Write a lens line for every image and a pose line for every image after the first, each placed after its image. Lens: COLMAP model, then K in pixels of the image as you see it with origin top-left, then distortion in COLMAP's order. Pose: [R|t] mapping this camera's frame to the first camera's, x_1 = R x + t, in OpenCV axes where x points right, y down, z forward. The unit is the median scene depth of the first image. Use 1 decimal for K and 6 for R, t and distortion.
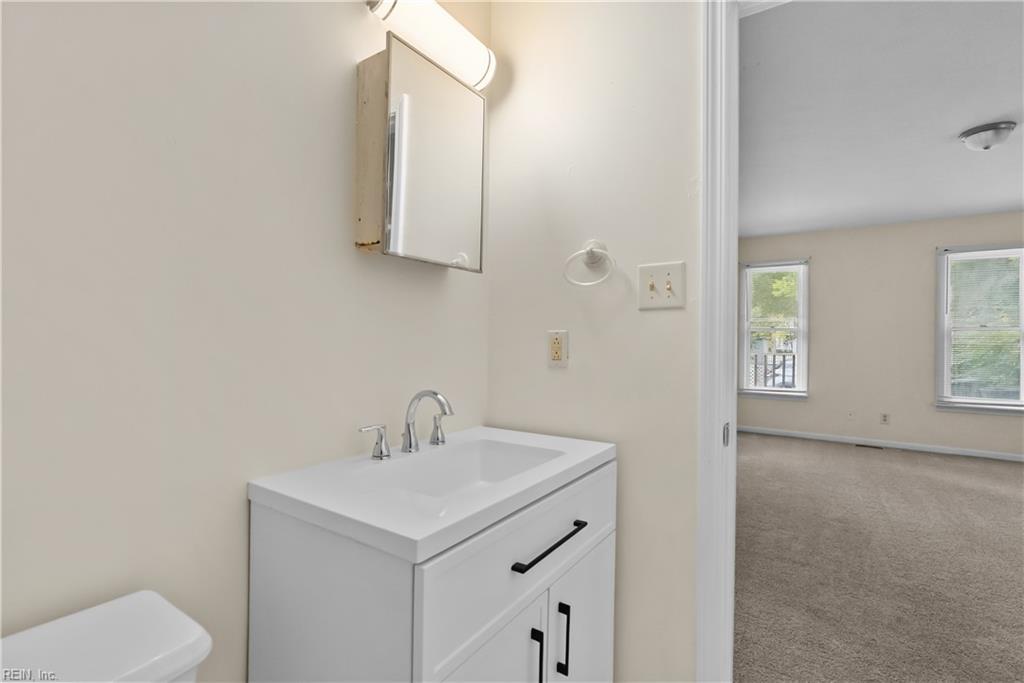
lens RADIAL K [[464.9, 0, 510.6], [0, 464.9, 341.6], [0, 0, 1]] dist [-0.010402, -0.000120]
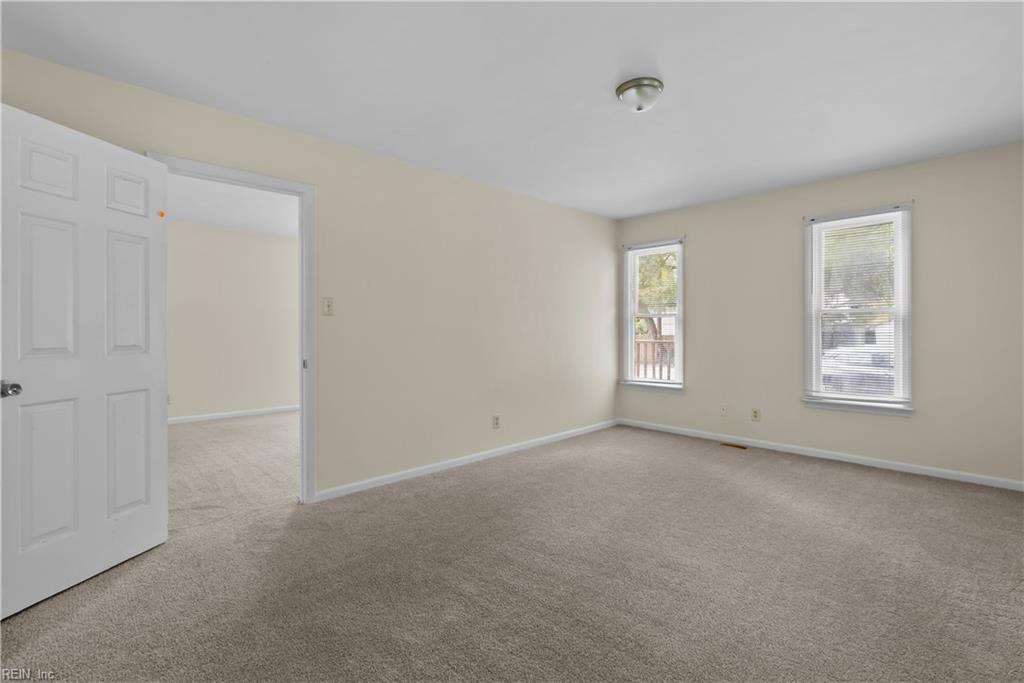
lens RADIAL K [[464.9, 0, 512.7], [0, 464.9, 333.7], [0, 0, 1]] dist [-0.010402, -0.000120]
pose [[0.986484, -0.017538, -0.162916, 0.496847], [0.019131, 0.999783, 0.008214, -0.004573], [0.162737, -0.011220, 0.986606, 0.048465]]
